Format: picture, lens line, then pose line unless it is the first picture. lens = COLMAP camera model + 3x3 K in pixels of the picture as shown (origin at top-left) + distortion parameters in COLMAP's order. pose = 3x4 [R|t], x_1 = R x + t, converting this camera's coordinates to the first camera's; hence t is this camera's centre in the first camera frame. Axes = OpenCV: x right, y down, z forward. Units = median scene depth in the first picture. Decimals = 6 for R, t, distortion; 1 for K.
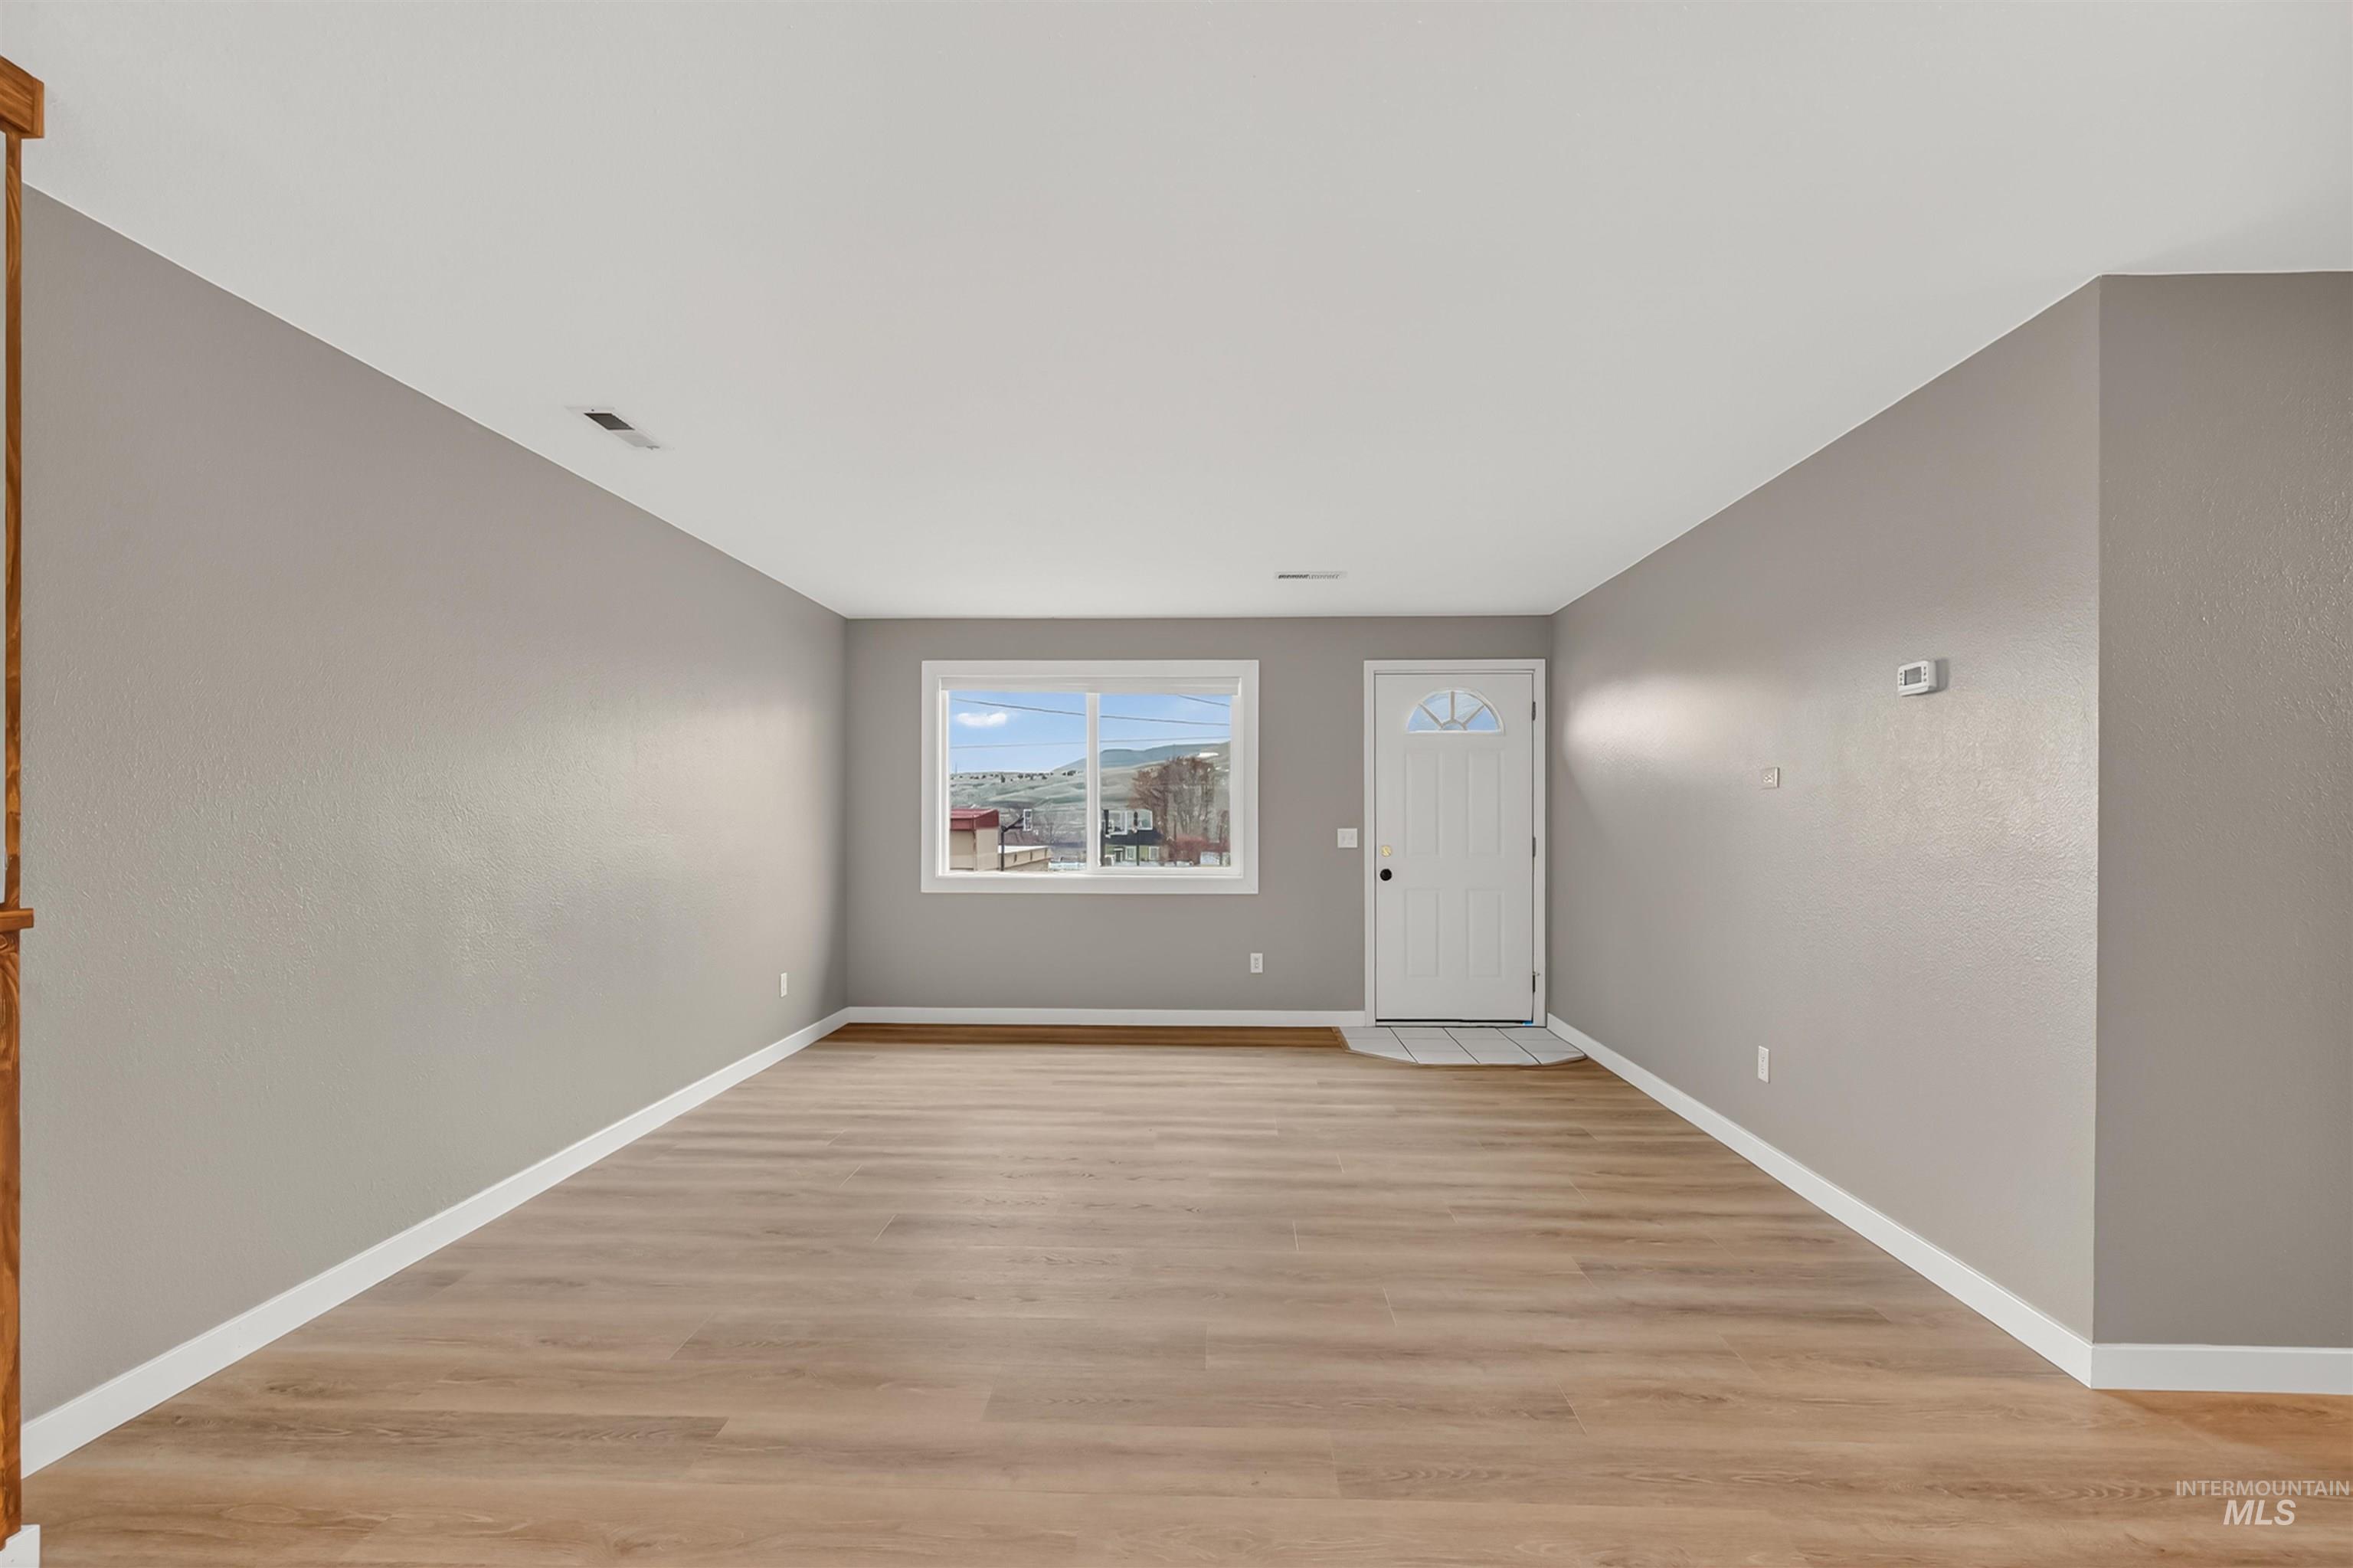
lens RADIAL K [[1076.2, 0, 1191.3], [0, 1076.2, 808.7], [0, 0, 1]] dist [-0.001770, 0.001415]
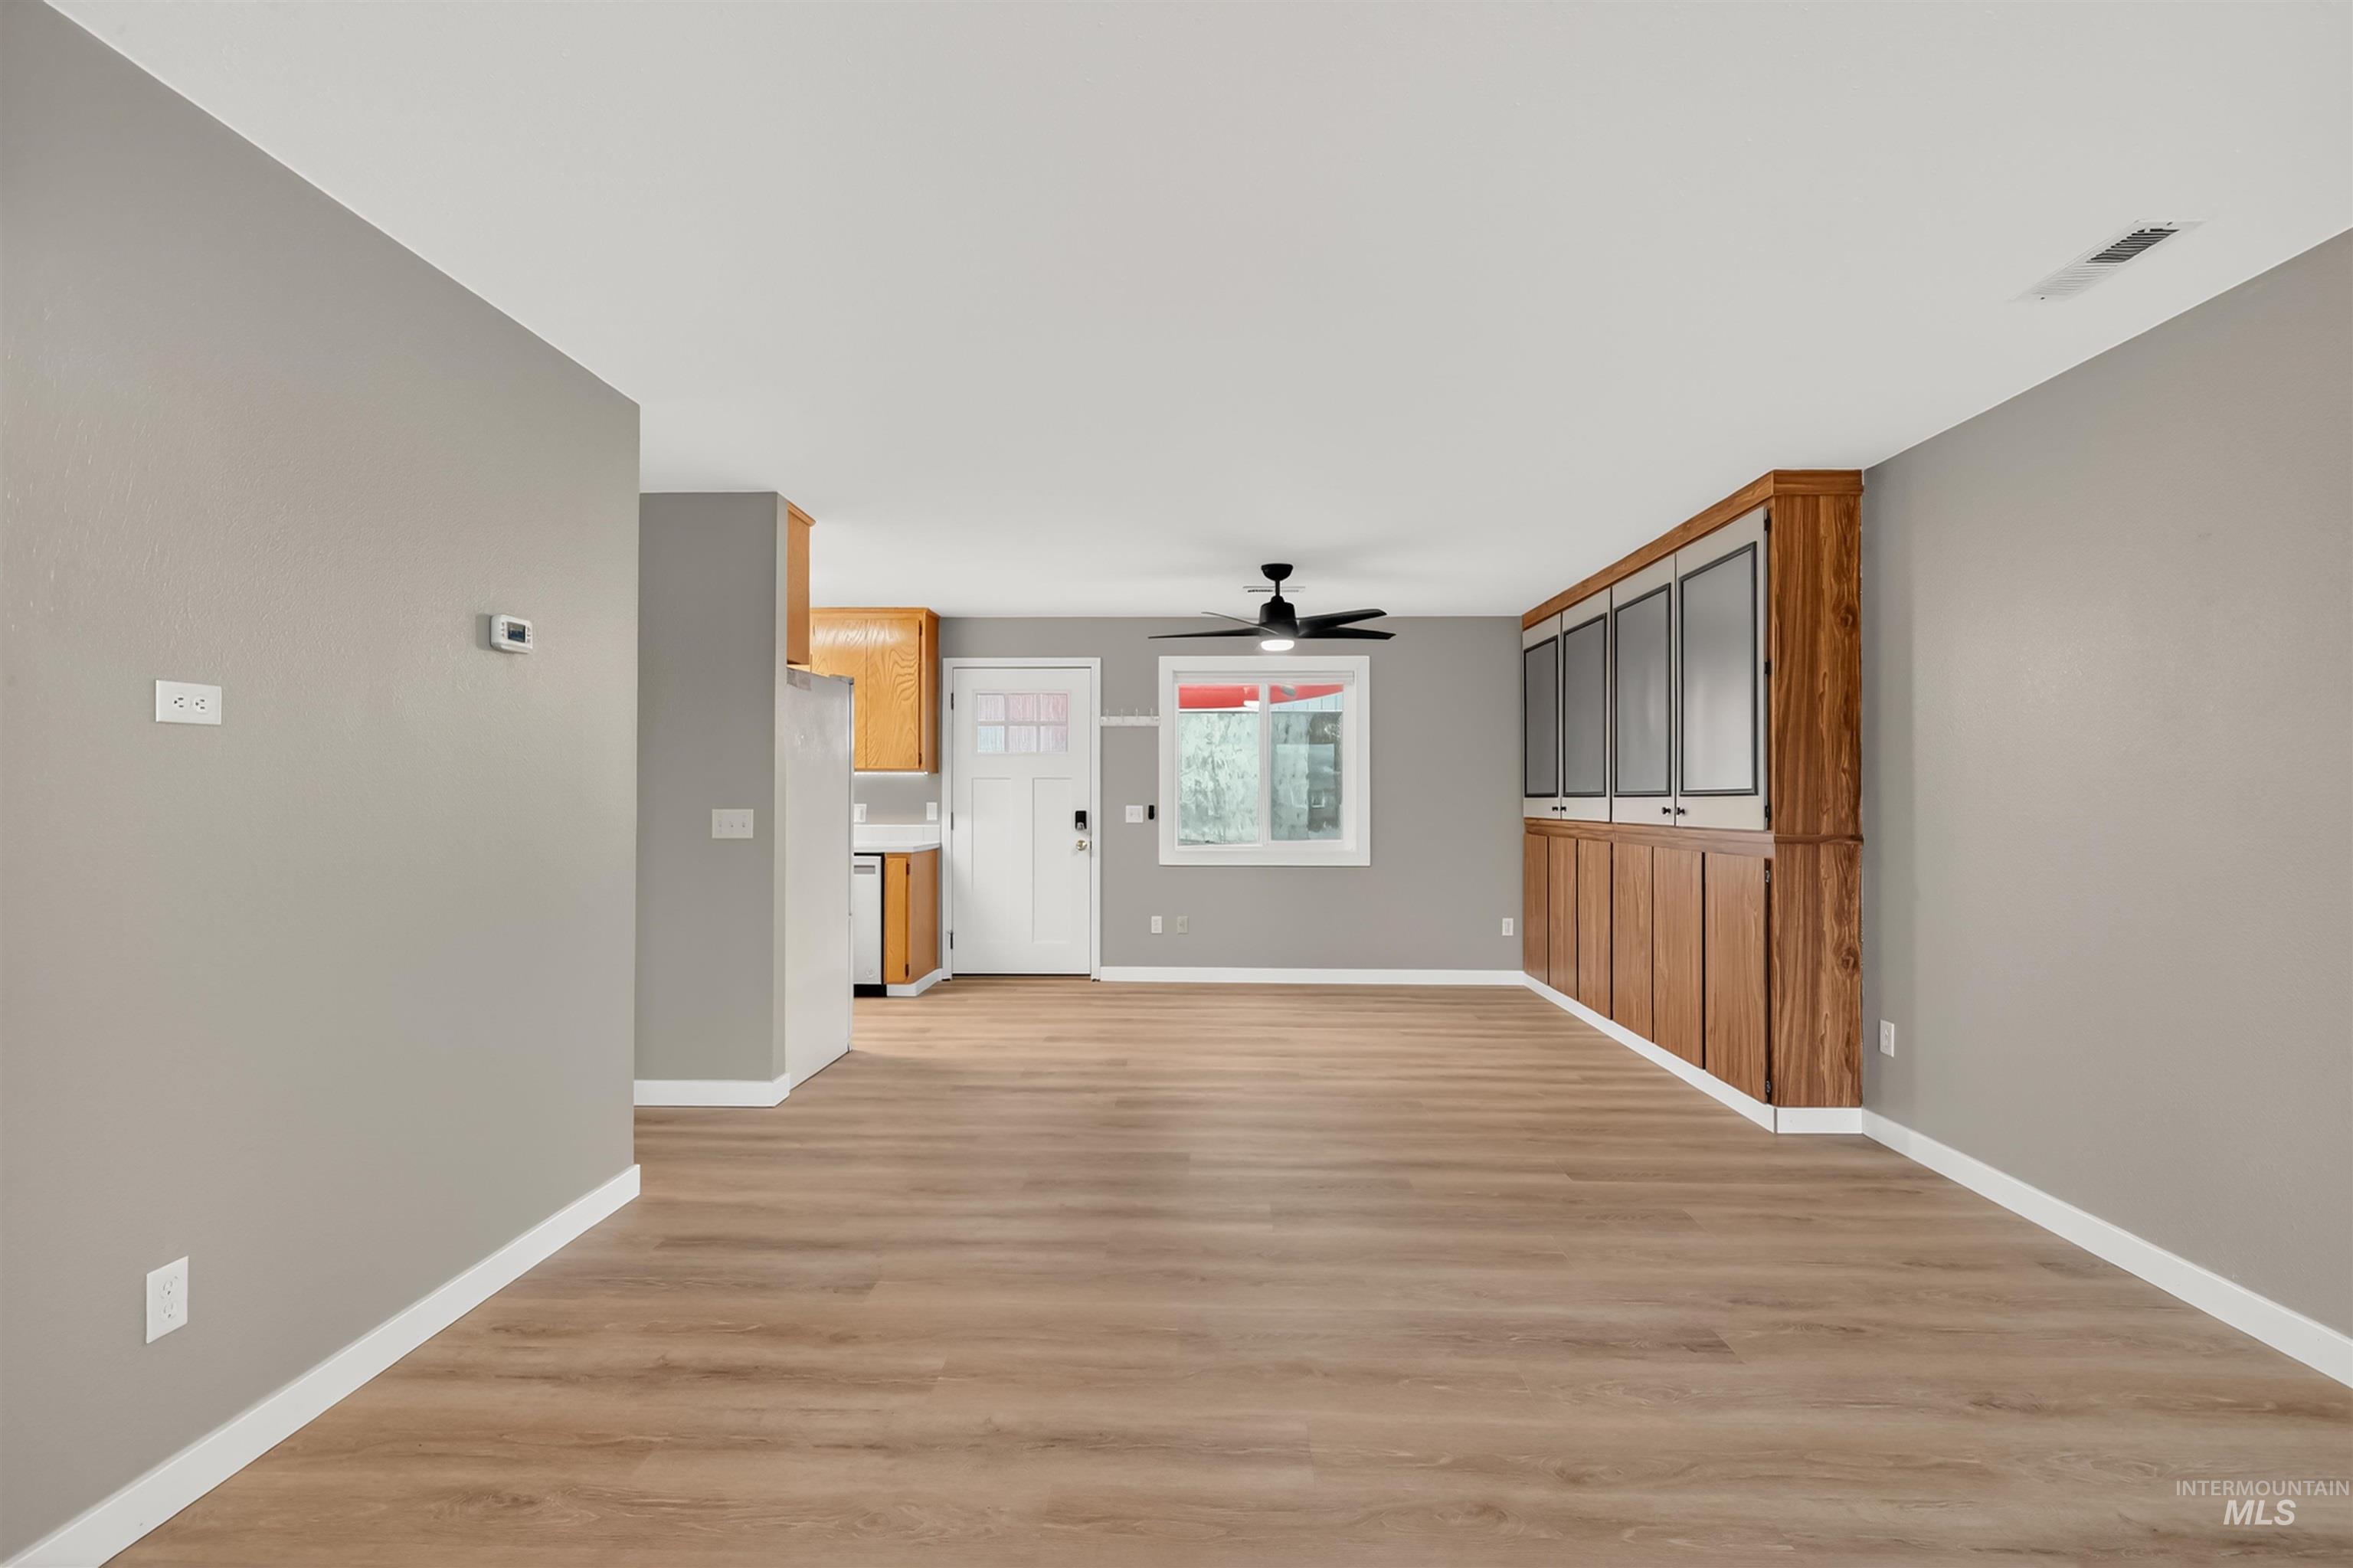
lens RADIAL K [[1076.2, 0, 1183.0], [0, 1076.2, 795.3], [0, 0, 1]] dist [-0.001770, 0.001415]
pose [[-0.999976, -0.003982, -0.005714, 0.128725], [-0.003943, 0.999970, -0.006662, 0.020991], [0.005741, -0.006639, -0.999961, 2.300230]]
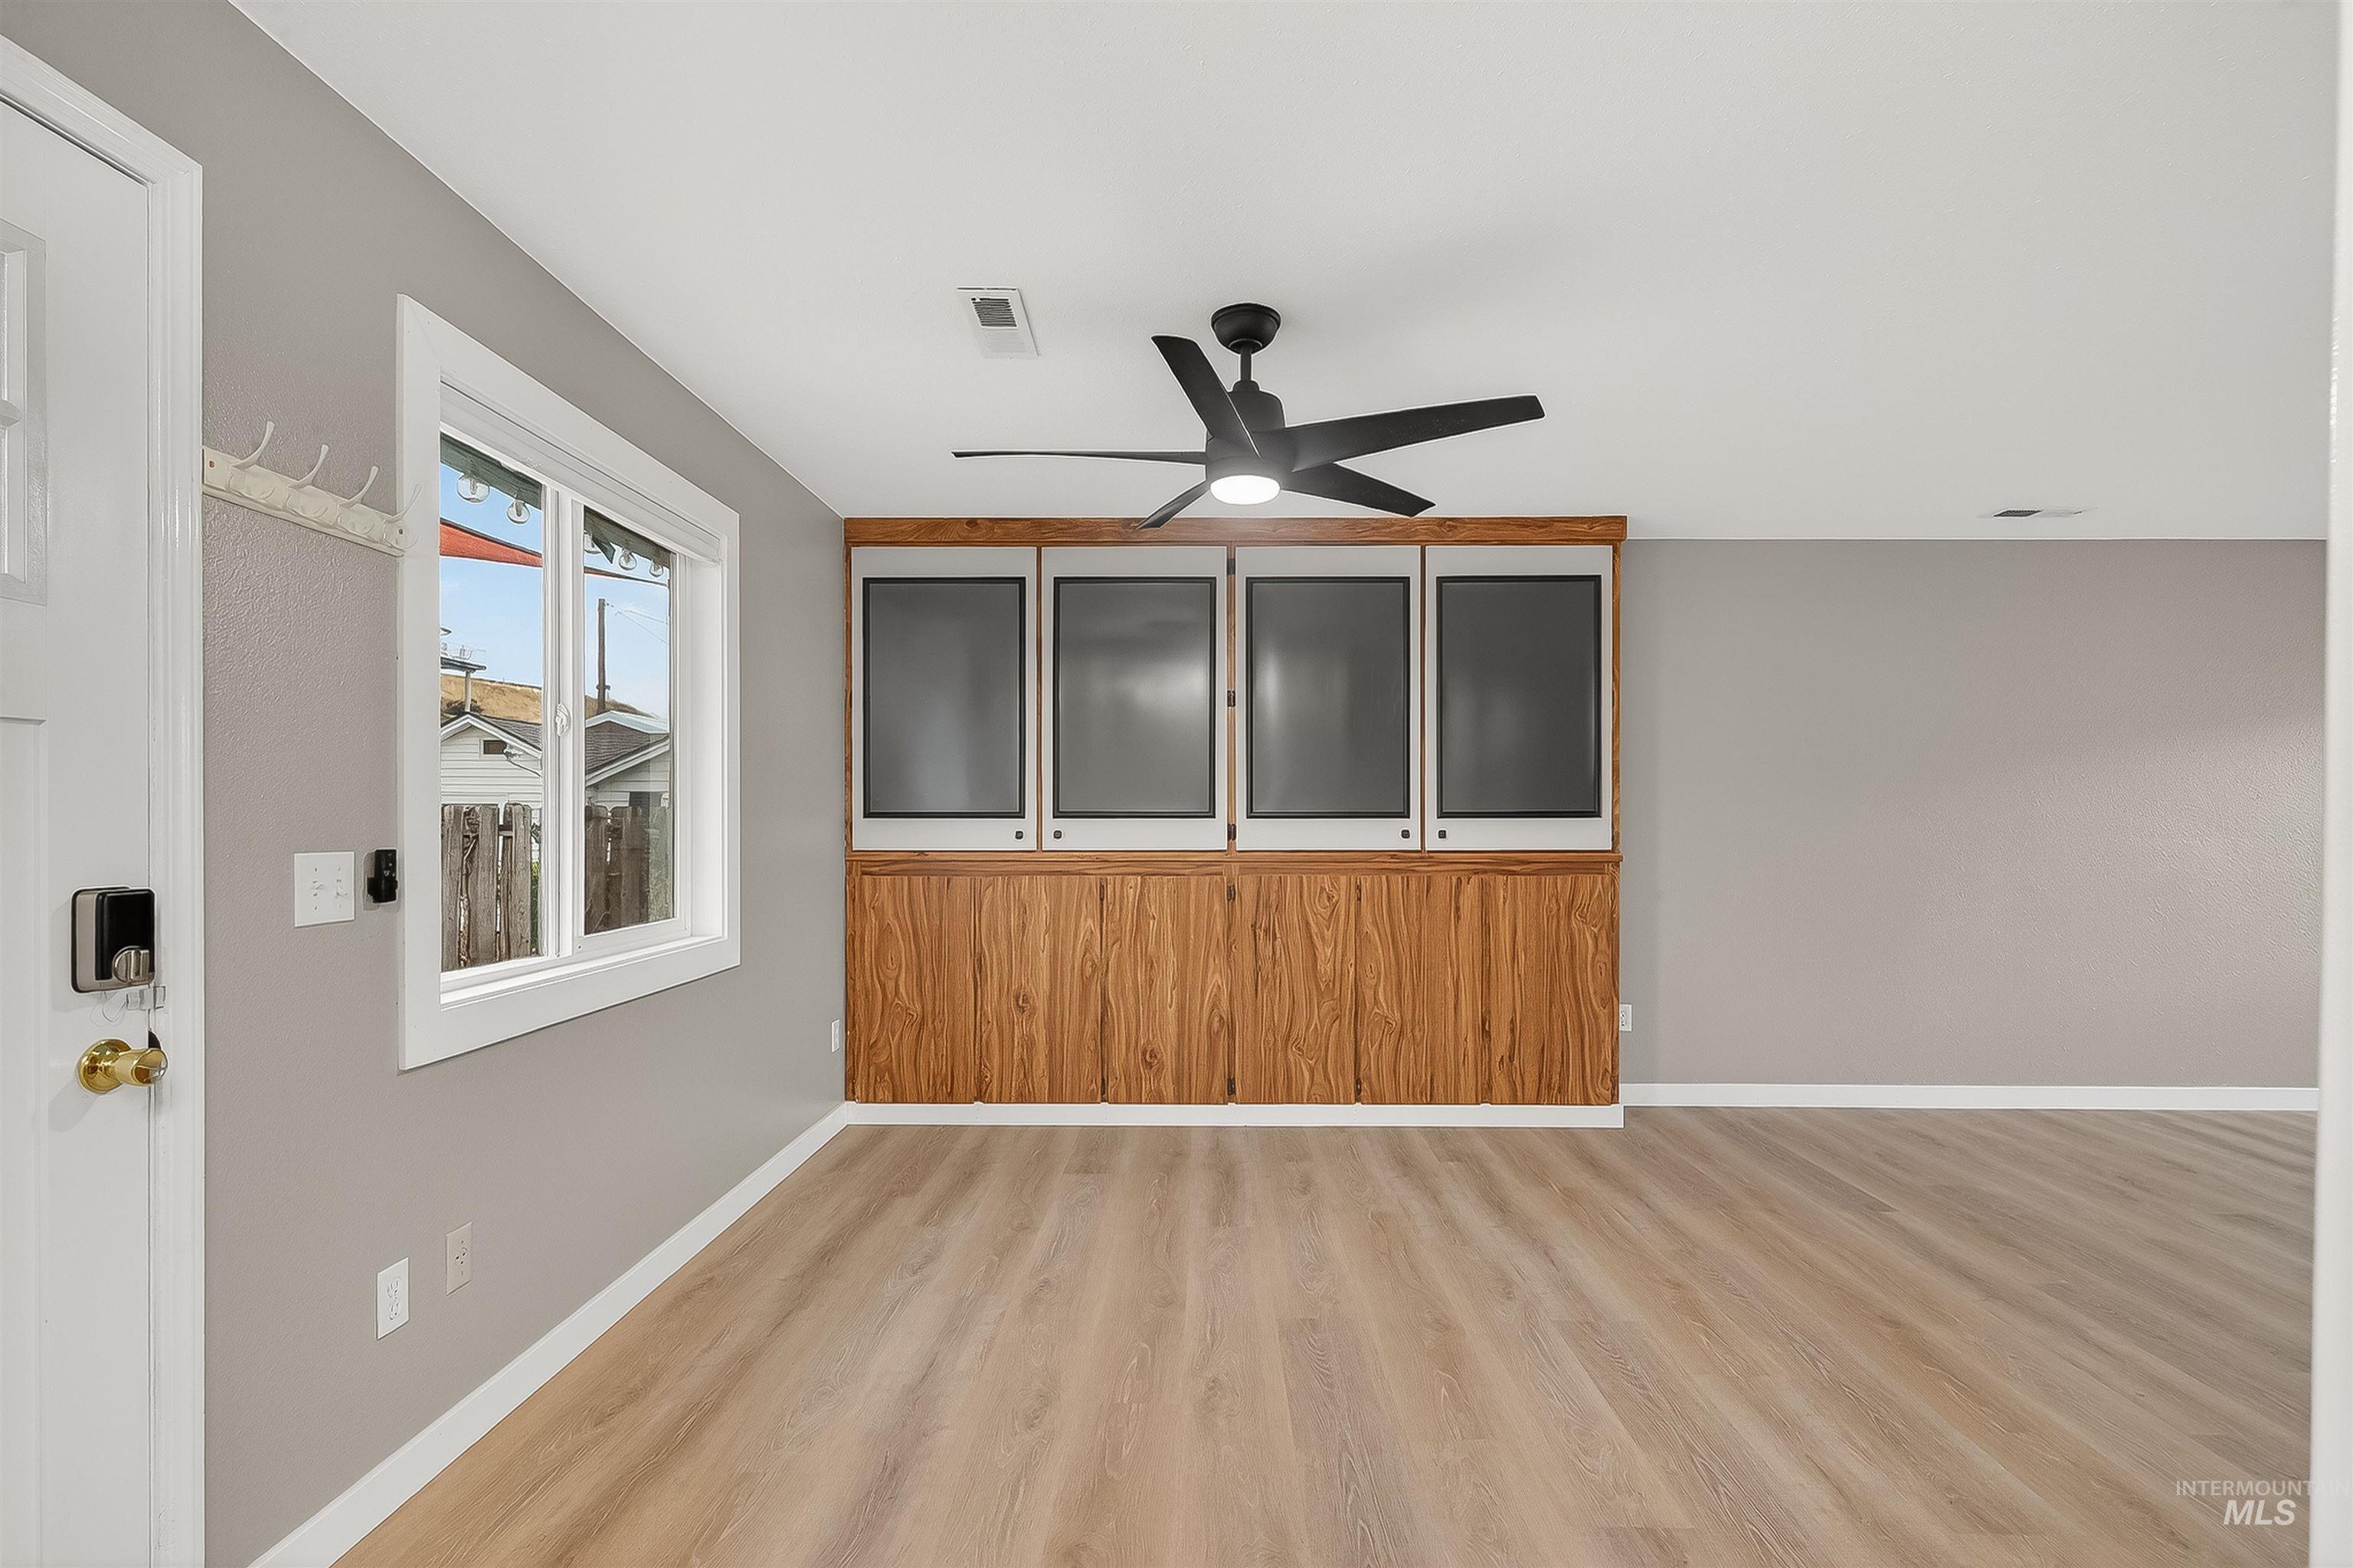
lens RADIAL K [[1076.2, 0, 1185.7], [0, 1076.2, 824.7], [0, 0, 1]] dist [-0.001770, 0.001415]
pose [[0.017713, 0.004119, -0.999835, 0.962451], [0.003014, 0.999987, 0.004173, 0.009037], [0.999839, -0.003087, 0.017700, -0.029288]]
